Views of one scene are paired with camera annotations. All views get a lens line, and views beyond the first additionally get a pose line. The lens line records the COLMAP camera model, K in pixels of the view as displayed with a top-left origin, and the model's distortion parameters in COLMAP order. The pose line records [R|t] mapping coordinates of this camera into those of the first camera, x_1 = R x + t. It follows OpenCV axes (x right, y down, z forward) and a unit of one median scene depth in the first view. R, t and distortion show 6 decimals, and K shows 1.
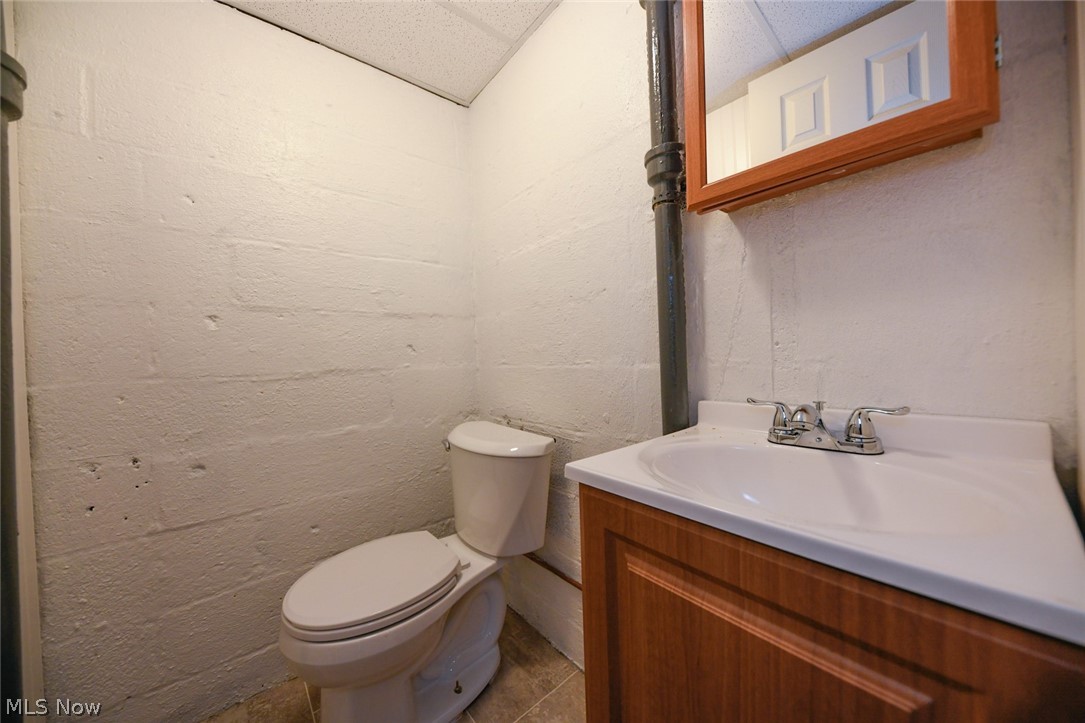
lens RADIAL K [[373.4, 0, 546.4], [0, 373.4, 360.0], [0, 0, 1]] dist [-0.015642, 0.000021]
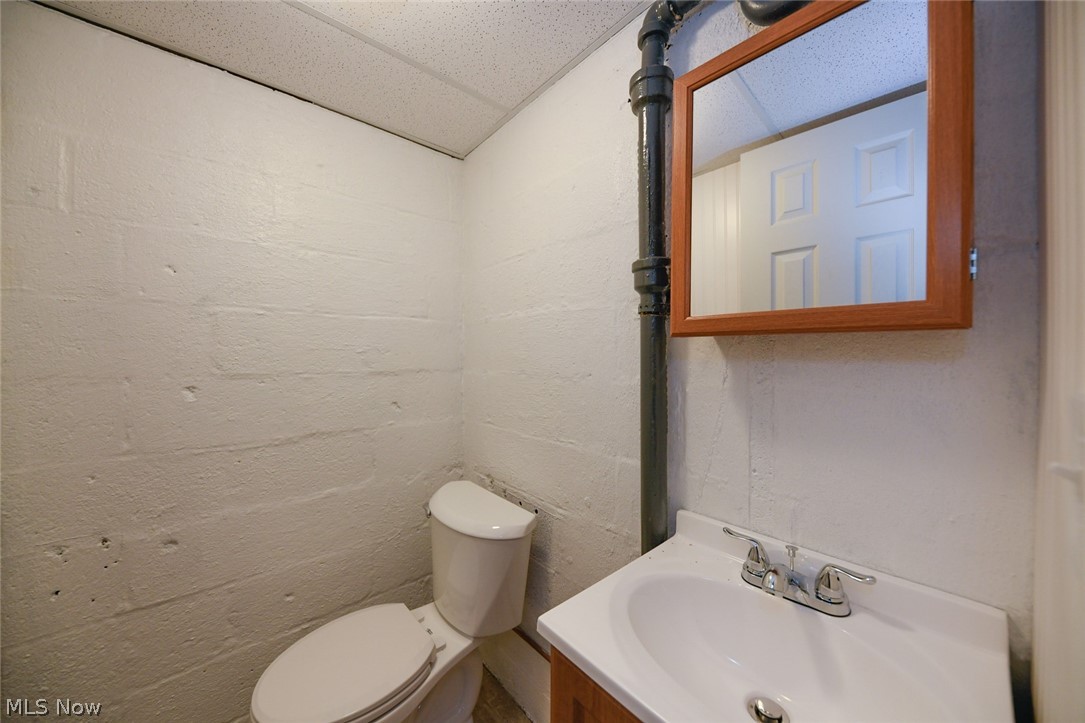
lens RADIAL K [[373.4, 0, 546.5], [0, 373.4, 357.5], [0, 0, 1]] dist [-0.015642, 0.000021]
pose [[0.999170, 0.033988, 0.022458, 0.015883], [-0.033782, 0.999384, -0.009507, -0.235285], [-0.022768, 0.008740, 0.999703, -0.001027]]
